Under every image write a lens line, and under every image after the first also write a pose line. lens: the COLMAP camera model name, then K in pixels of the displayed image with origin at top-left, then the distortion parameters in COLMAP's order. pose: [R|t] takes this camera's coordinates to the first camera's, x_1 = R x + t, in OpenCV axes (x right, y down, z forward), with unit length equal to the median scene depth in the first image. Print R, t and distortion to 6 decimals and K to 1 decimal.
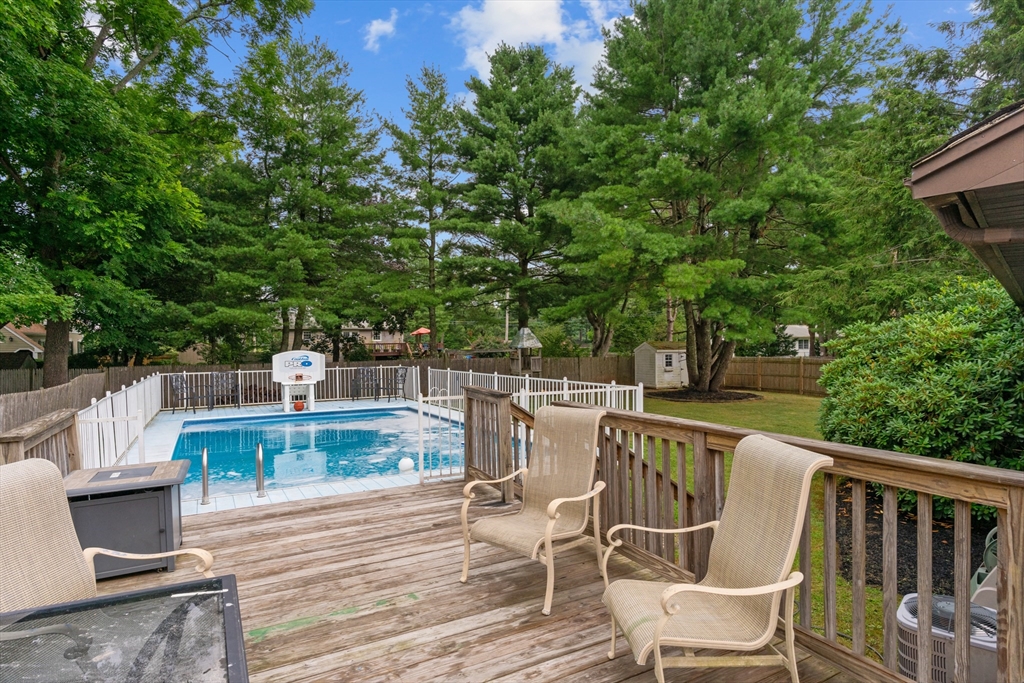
lens RADIAL K [[597.1, 0, 512.0], [0, 597.1, 341.5], [0, 0, 1]] dist [0.003311, 0.000574]
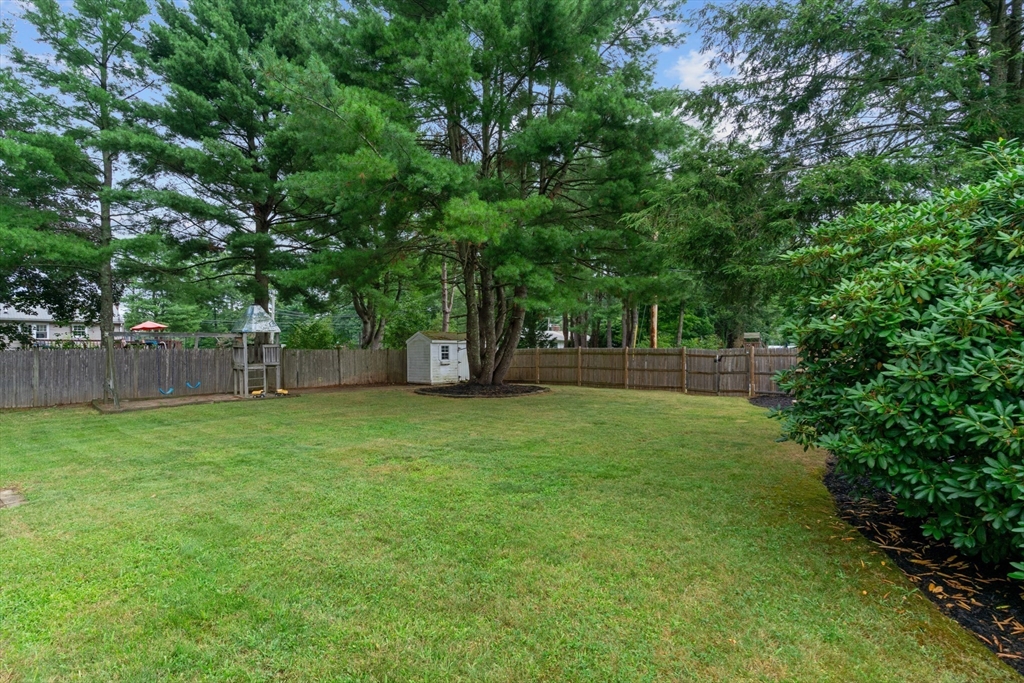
lens RADIAL K [[484.5, 0, 512.0], [0, 484.5, 341.5], [0, 0, 1]] dist [-0.000755, -0.000041]
pose [[0.919635, 0.006516, 0.392719, 0.078656], [0.002723, 0.999733, -0.022965, 0.035696], [-0.392764, 0.022189, 0.919372, 0.331415]]
